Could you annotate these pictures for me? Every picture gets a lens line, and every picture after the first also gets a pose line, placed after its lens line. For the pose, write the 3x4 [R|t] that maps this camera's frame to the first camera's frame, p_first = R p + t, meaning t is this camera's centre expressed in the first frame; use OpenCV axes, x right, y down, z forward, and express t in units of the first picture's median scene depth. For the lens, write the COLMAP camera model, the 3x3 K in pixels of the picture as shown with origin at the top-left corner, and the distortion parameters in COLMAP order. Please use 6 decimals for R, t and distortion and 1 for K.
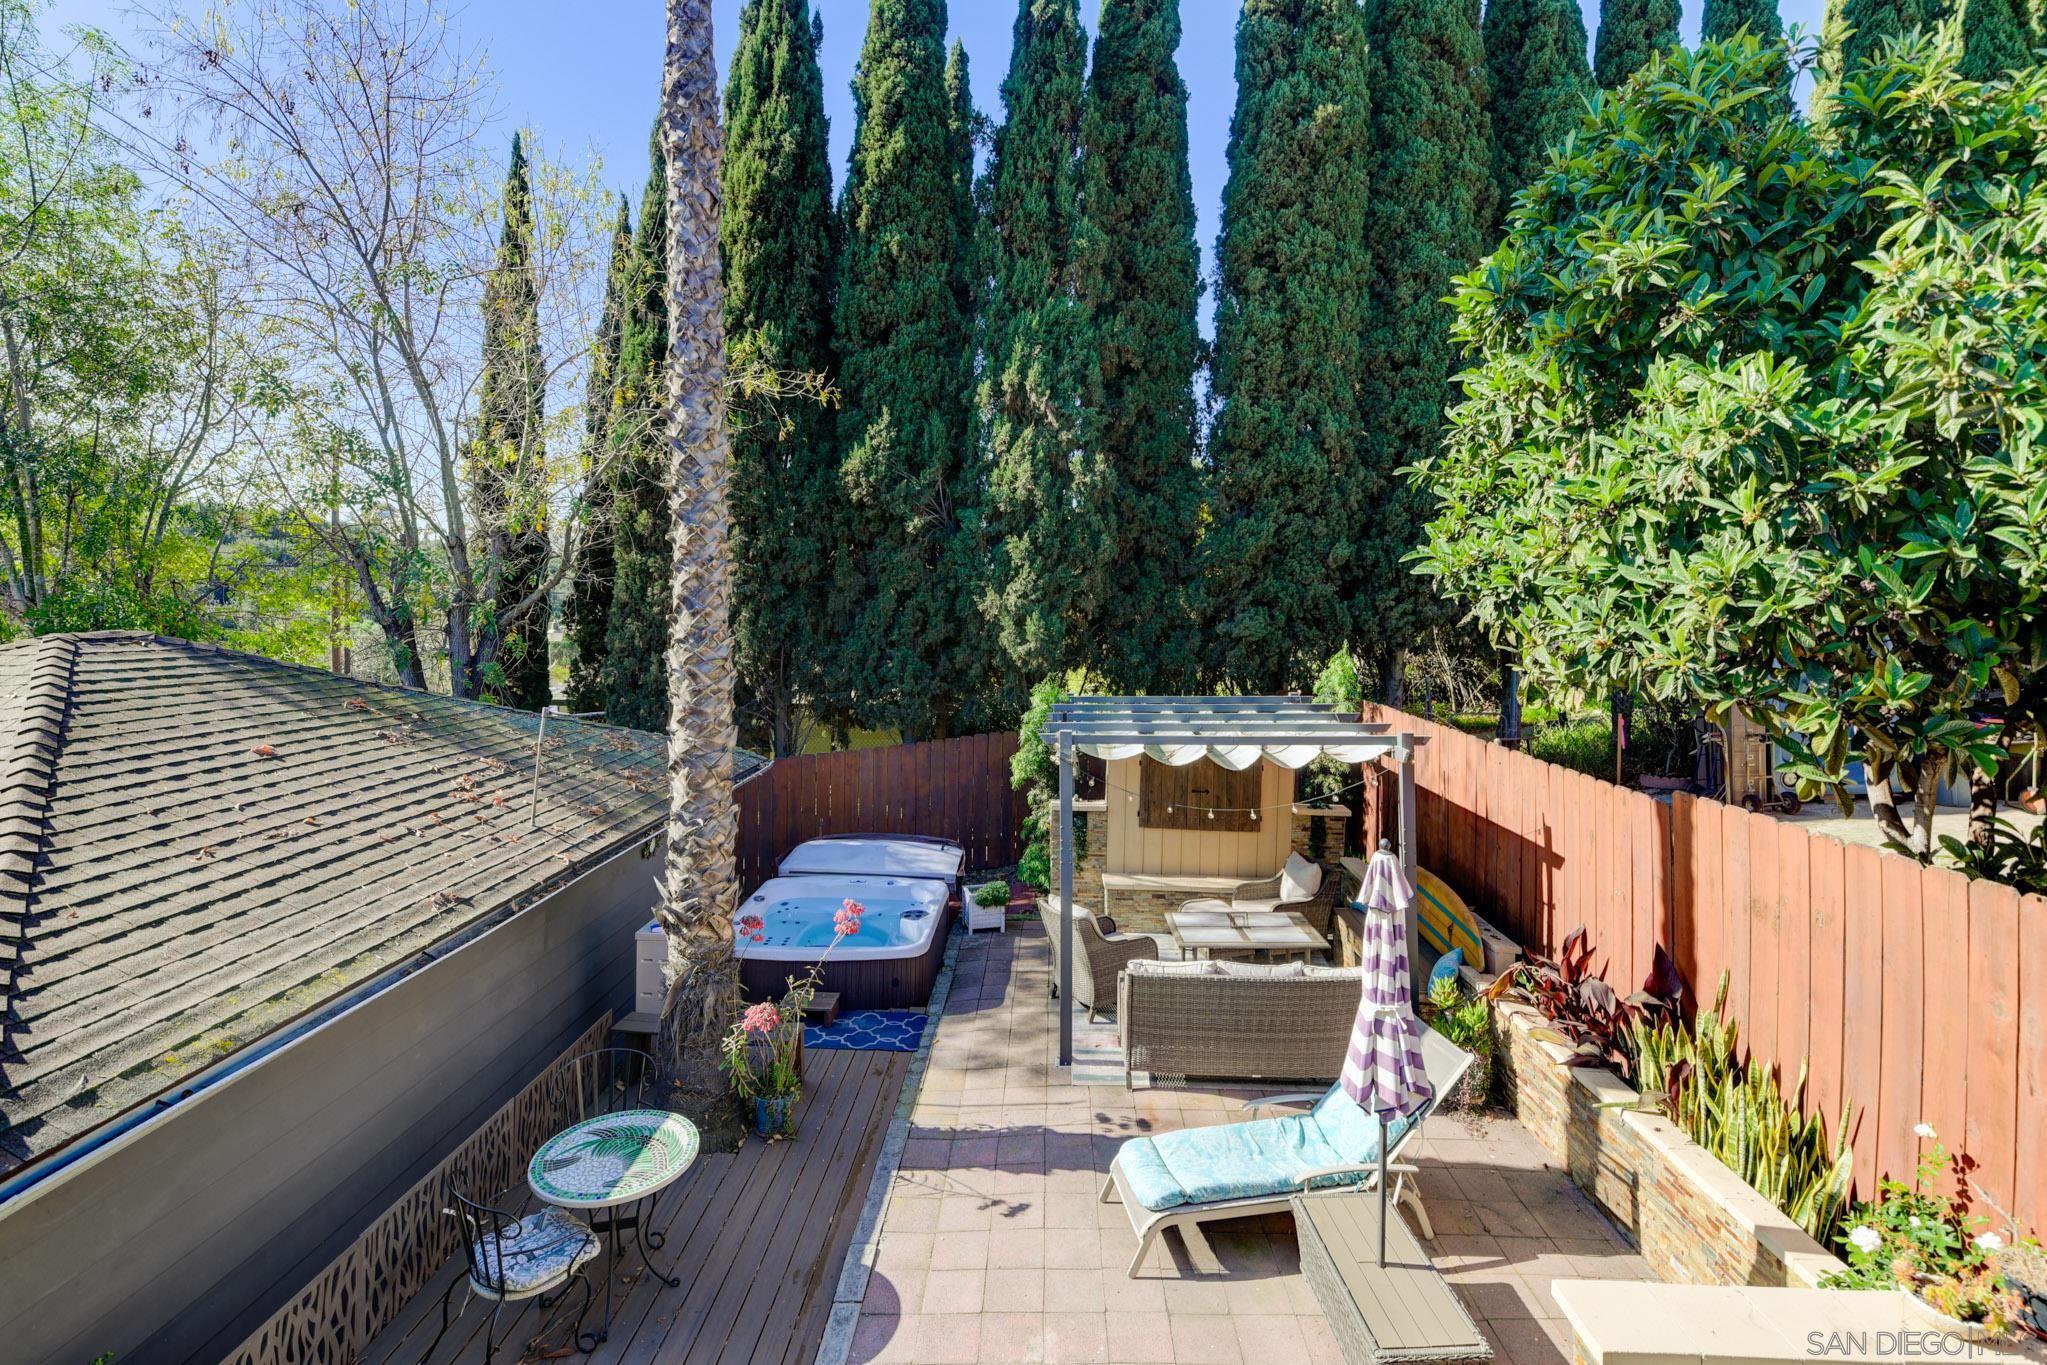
lens RADIAL K [[942.2, 0, 1003.2], [0, 942.2, 634.2], [0, 0, 1]] dist [0.000701, 0.000065]
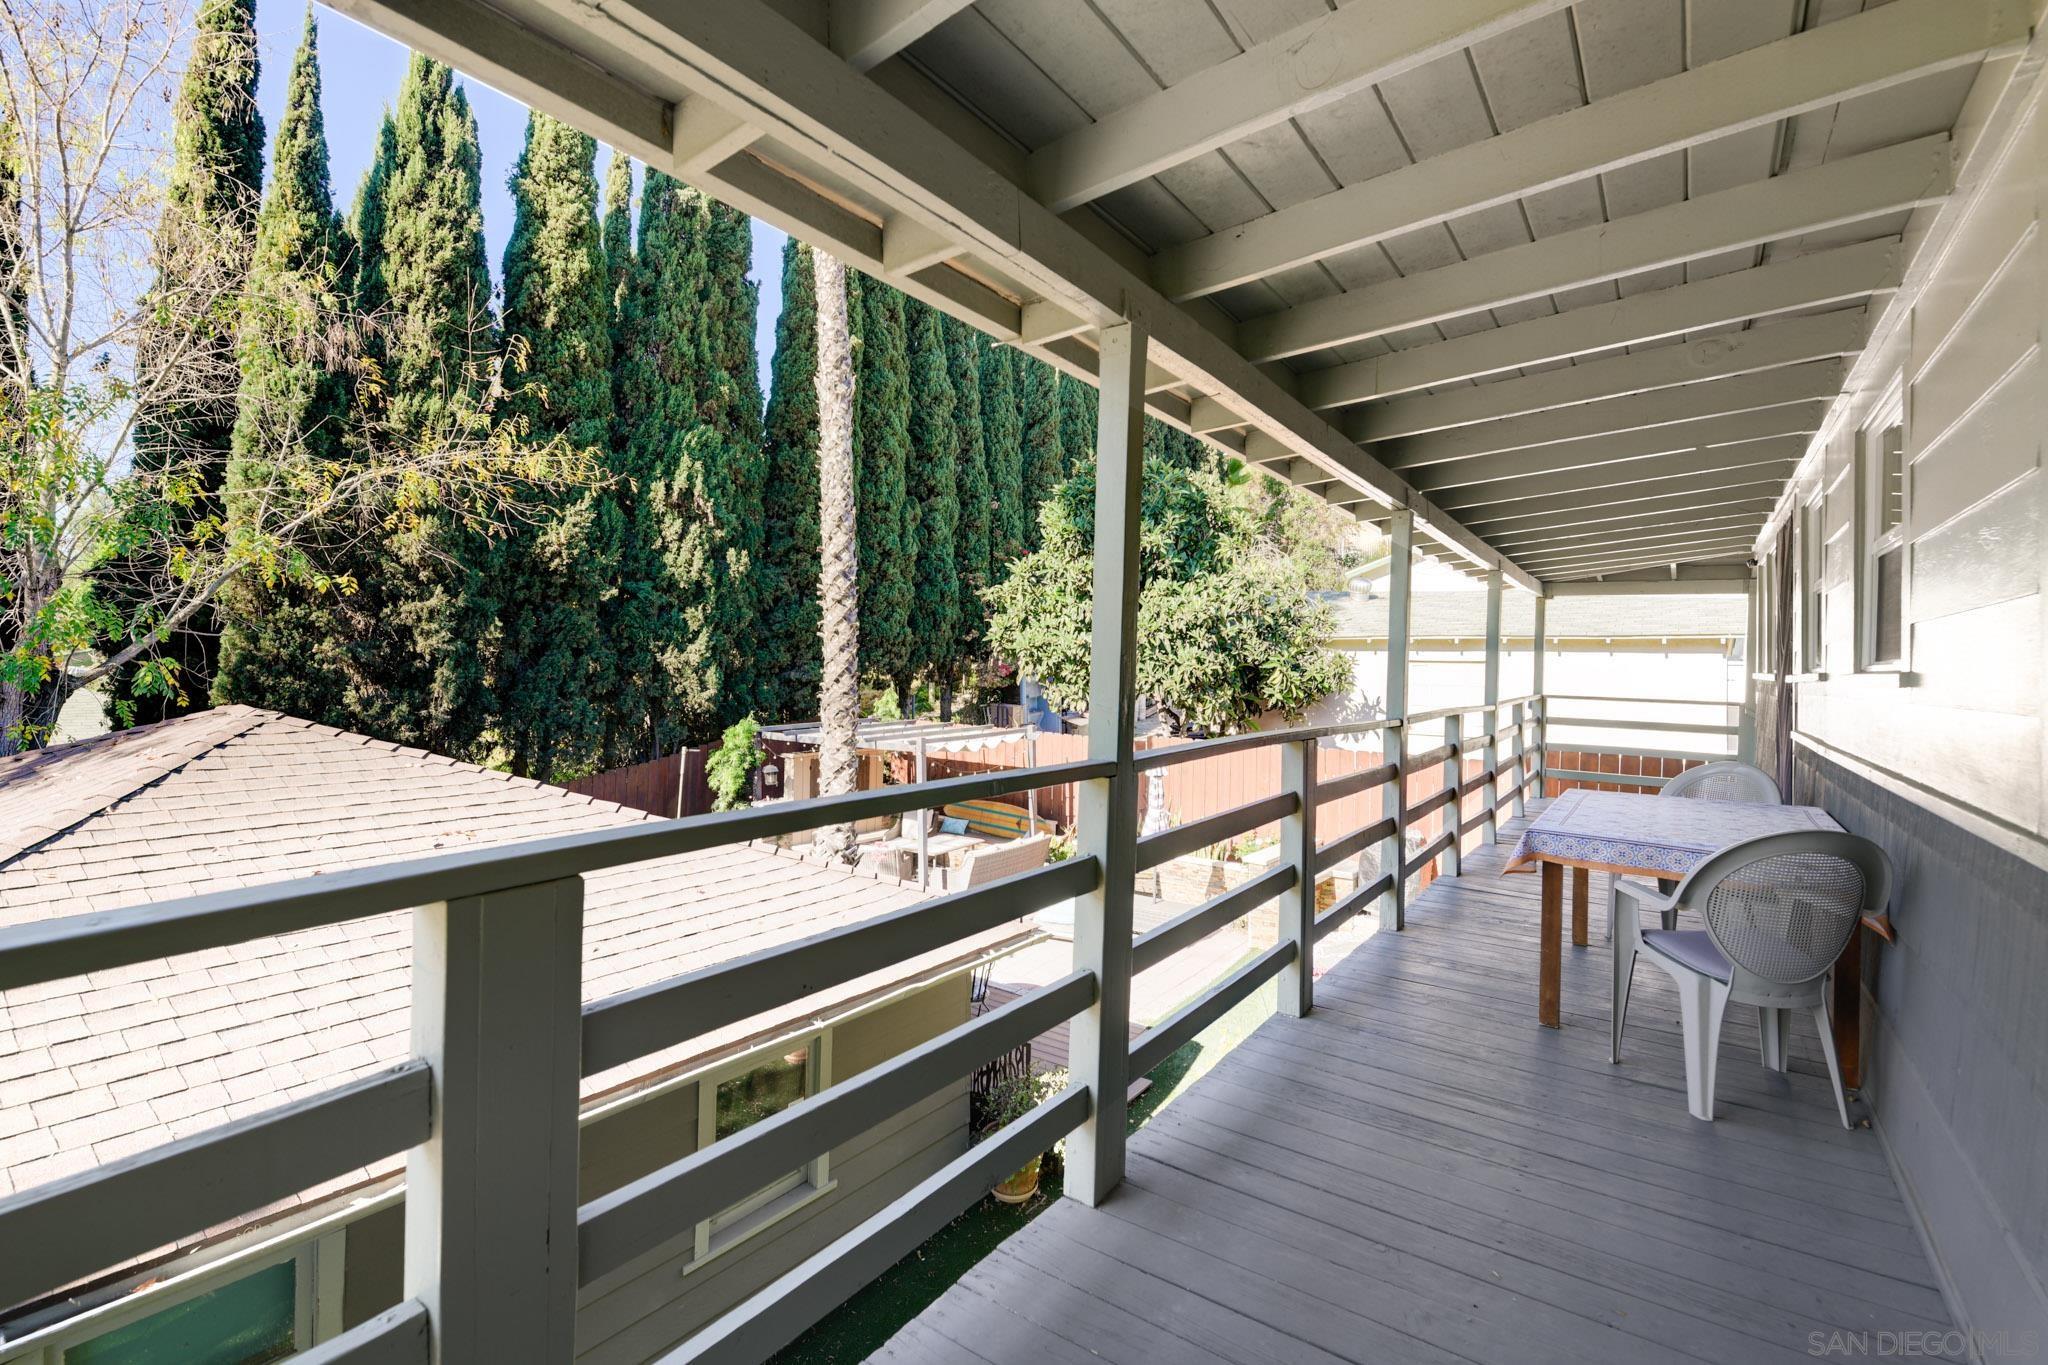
lens RADIAL K [[931.2, 0, 1024.0], [0, 931.2, 682.5], [0, 0, 1]] dist [0.000498, -0.000019]
pose [[0.567917, -0.024295, 0.822727, -0.780847], [0.015844, 0.999702, 0.018584, -0.018628], [-0.822933, 0.002481, 0.568132, -0.097503]]
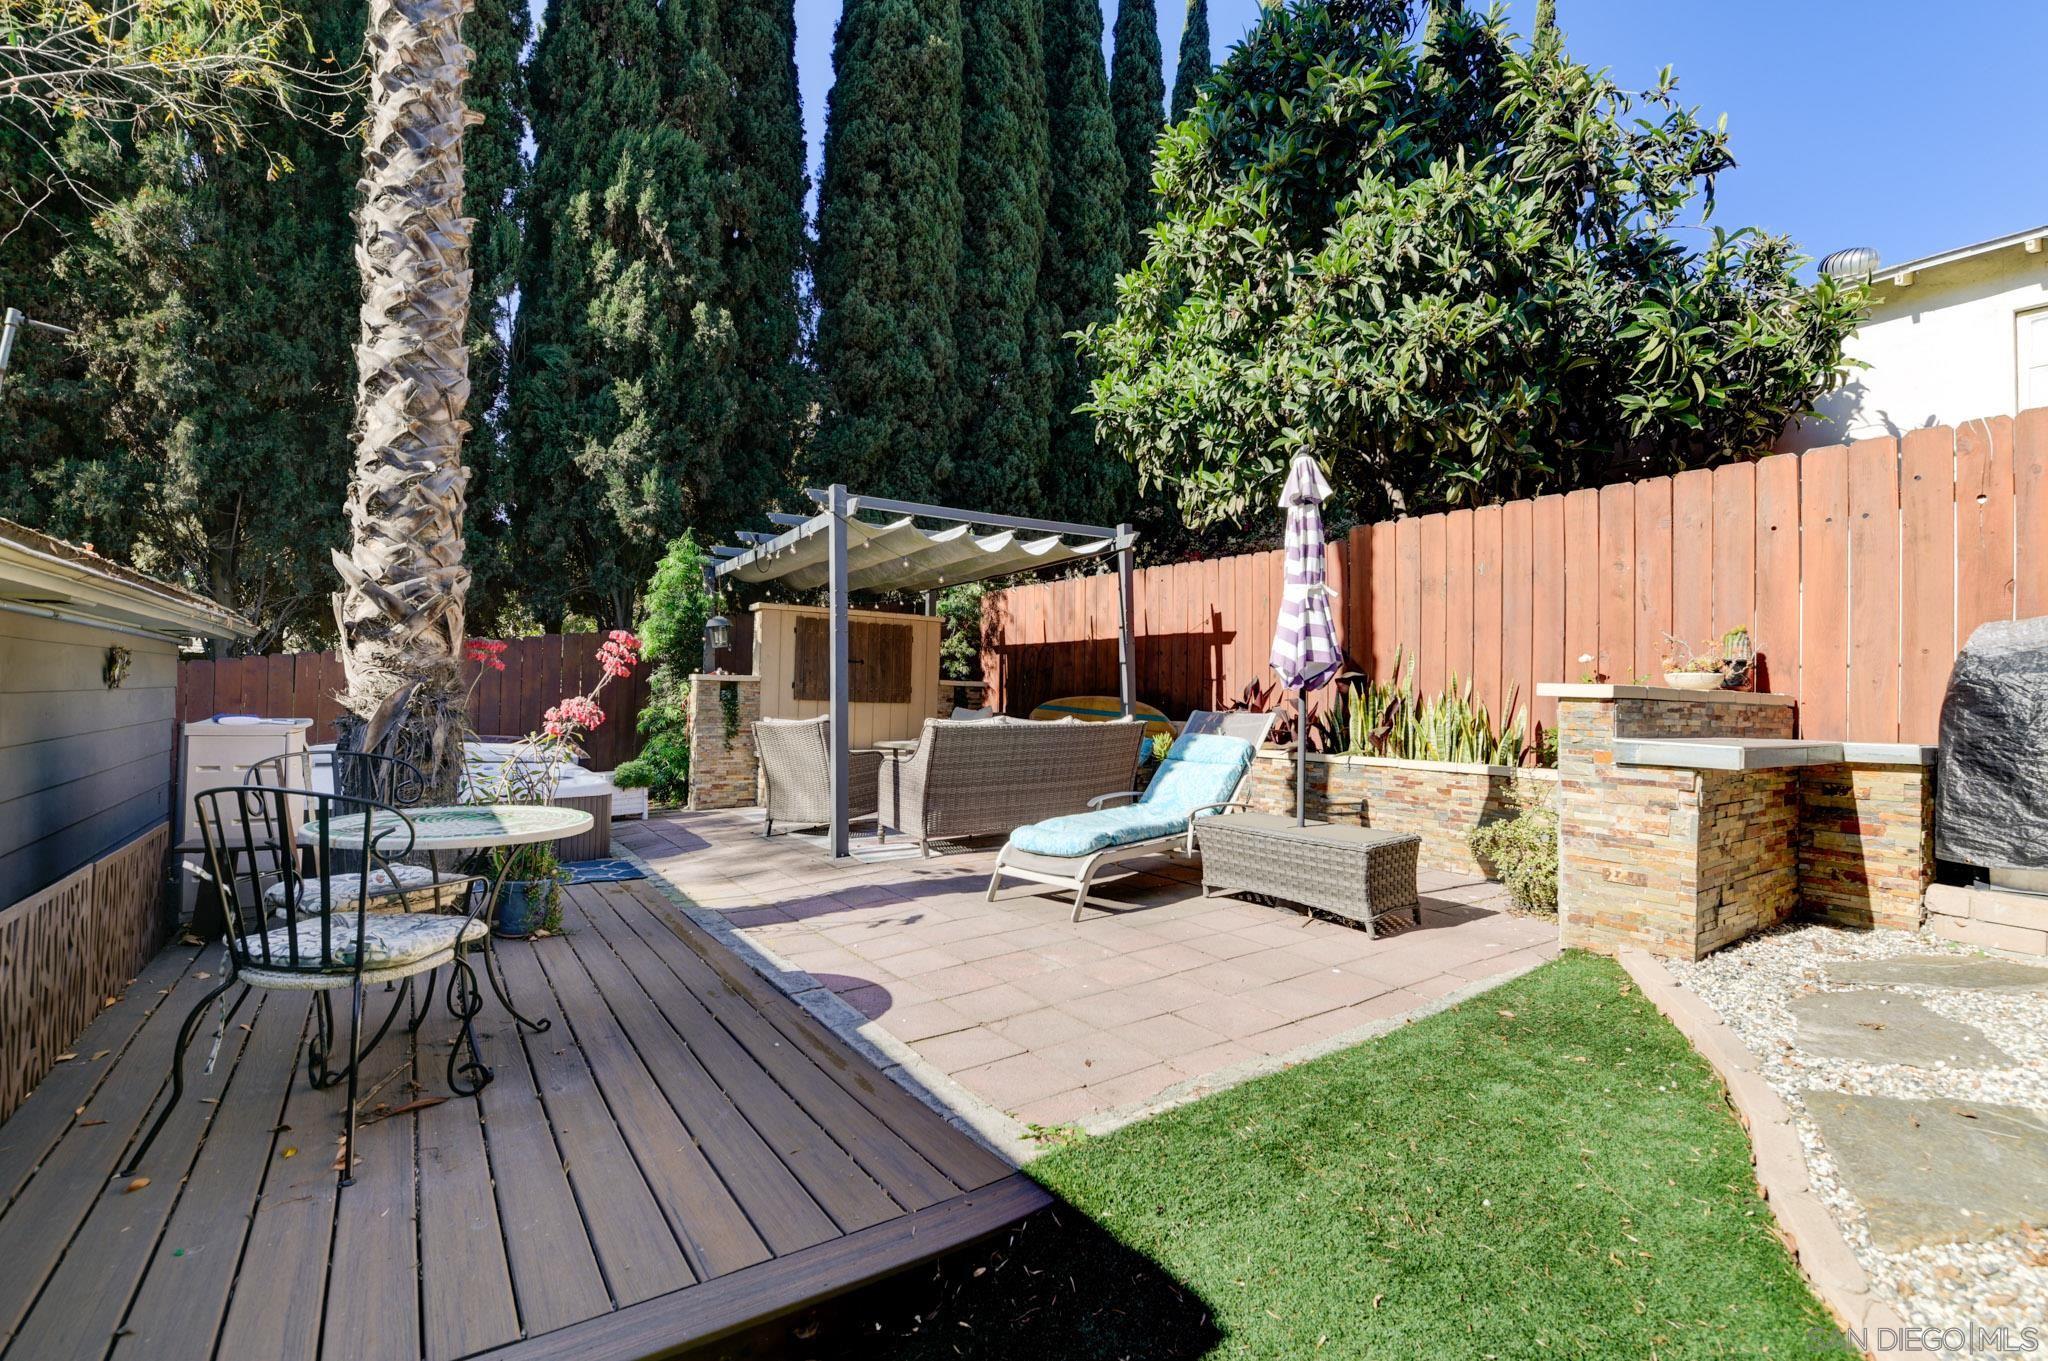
lens RADIAL K [[940.6, 0, 1042.1], [0, 940.6, 685.7], [0, 0, 1]] dist [0.000616, -0.000238]
pose [[0.799817, 0.006265, 0.600211, -0.193365], [0.010570, 0.999643, -0.024520, 0.195113], [-0.600151, 0.025956, 0.799466, 0.106224]]
